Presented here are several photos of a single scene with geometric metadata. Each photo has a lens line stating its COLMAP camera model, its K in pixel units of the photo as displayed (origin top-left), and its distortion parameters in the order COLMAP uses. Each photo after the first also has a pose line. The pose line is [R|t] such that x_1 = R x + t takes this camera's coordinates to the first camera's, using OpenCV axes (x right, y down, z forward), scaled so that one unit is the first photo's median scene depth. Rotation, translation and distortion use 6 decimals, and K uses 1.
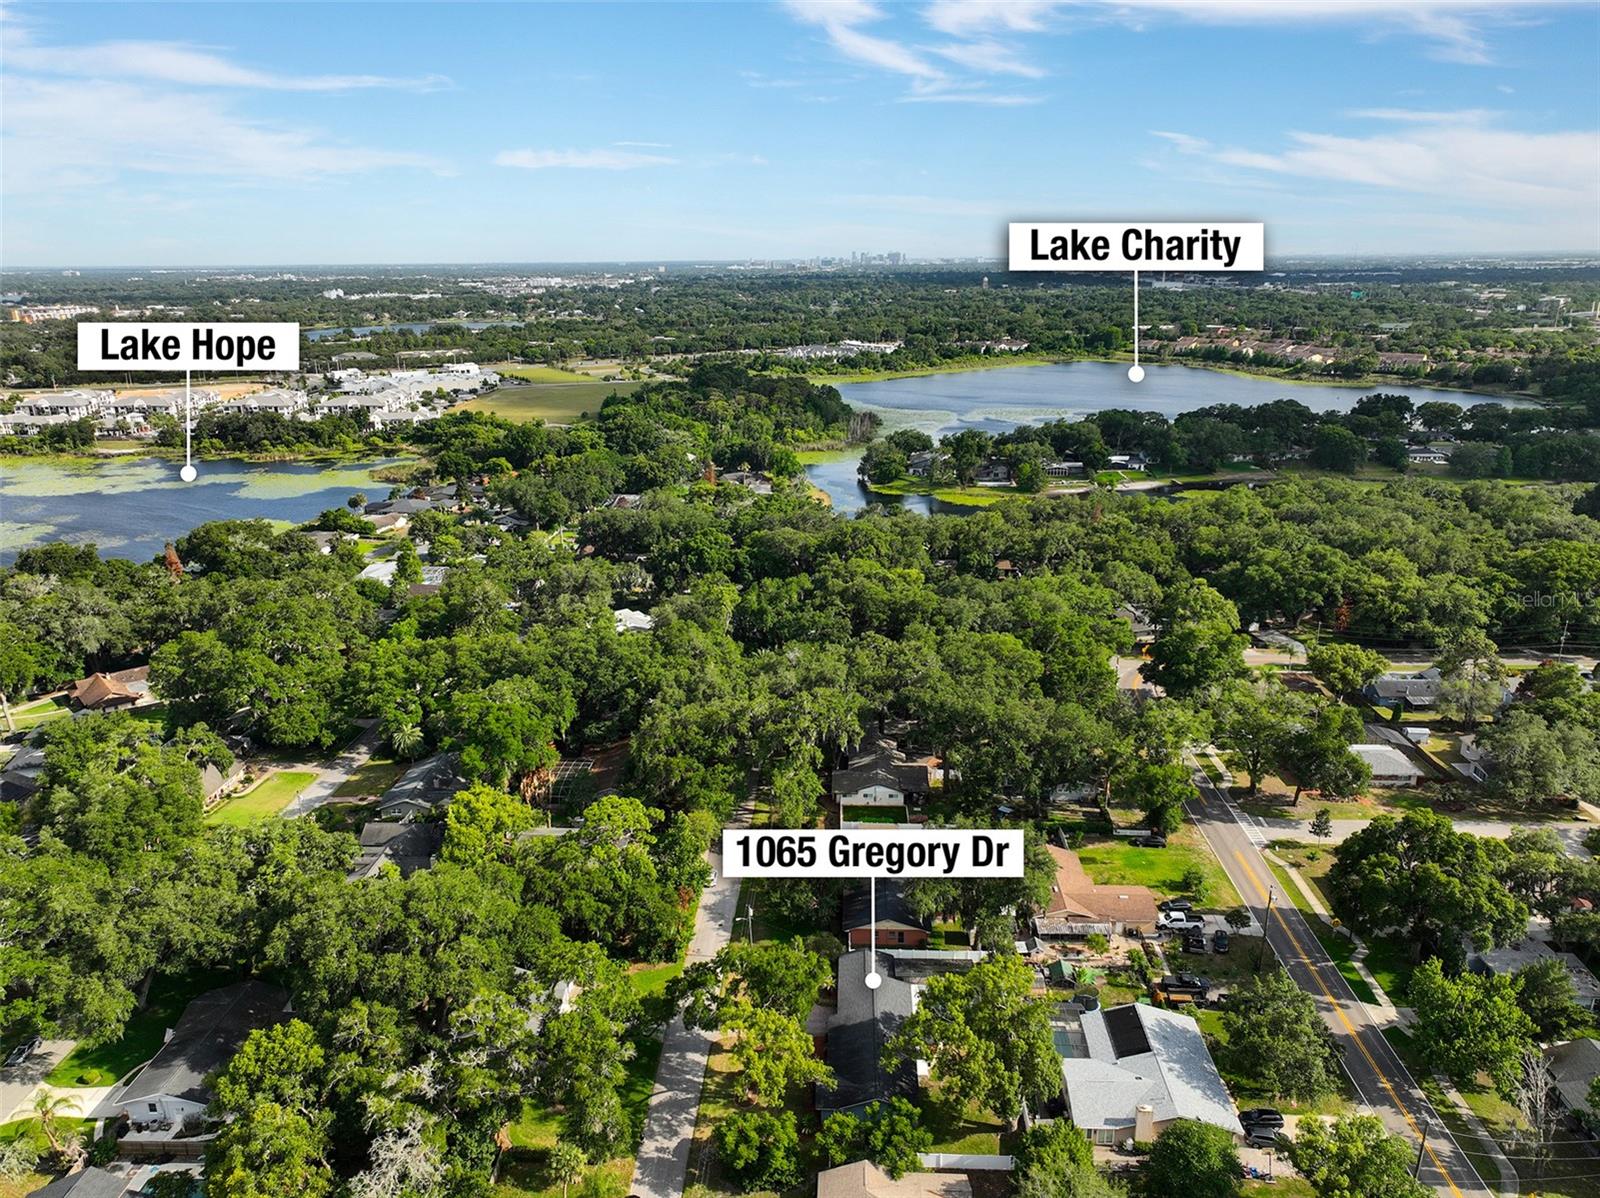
lens RADIAL K [[1118.2, 0, 800.3], [0, 1118.2, 592.4], [0, 0, 1]] dist [0.002671, 0.009748]
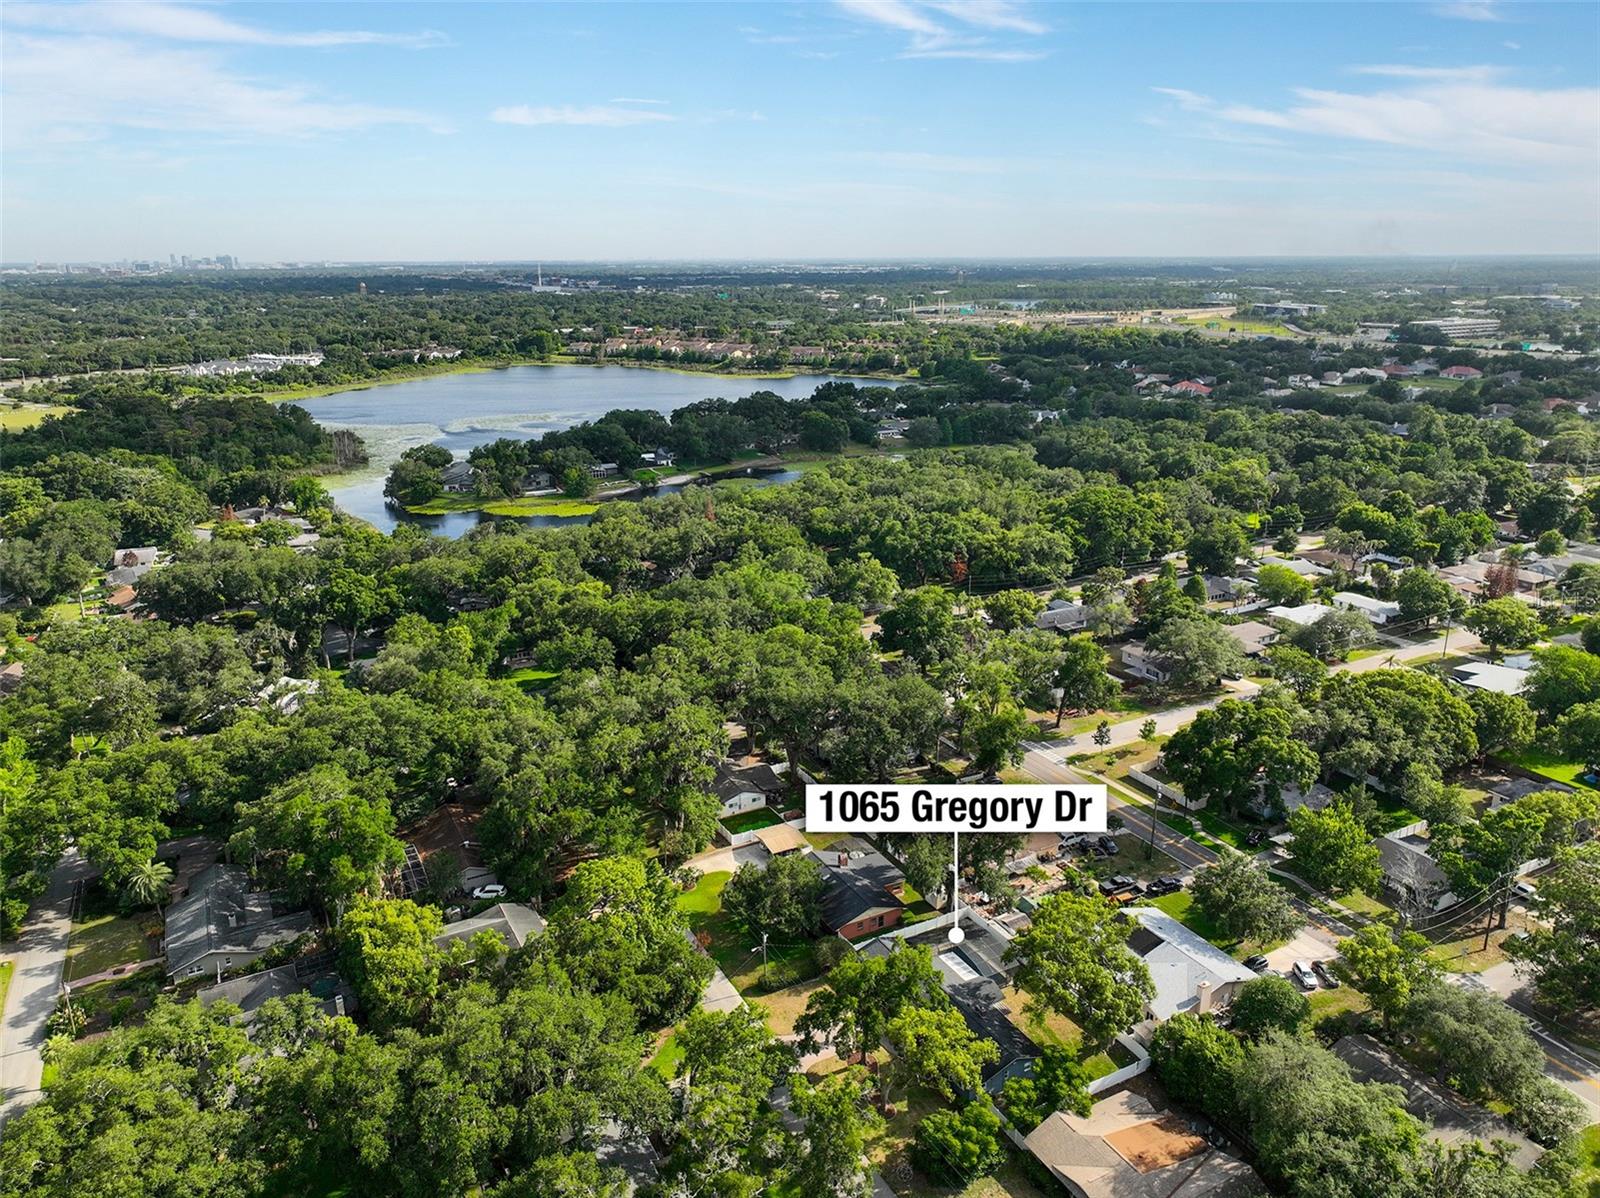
lens RADIAL K [[1118.2, 0, 800.9], [0, 1118.2, 605.0], [0, 0, 1]] dist [0.002671, 0.009748]
pose [[0.856575, -0.149735, 0.493820, -0.122777], [0.146593, 0.988157, 0.045347, -0.010106], [-0.494762, 0.033547, 0.868381, 0.037981]]
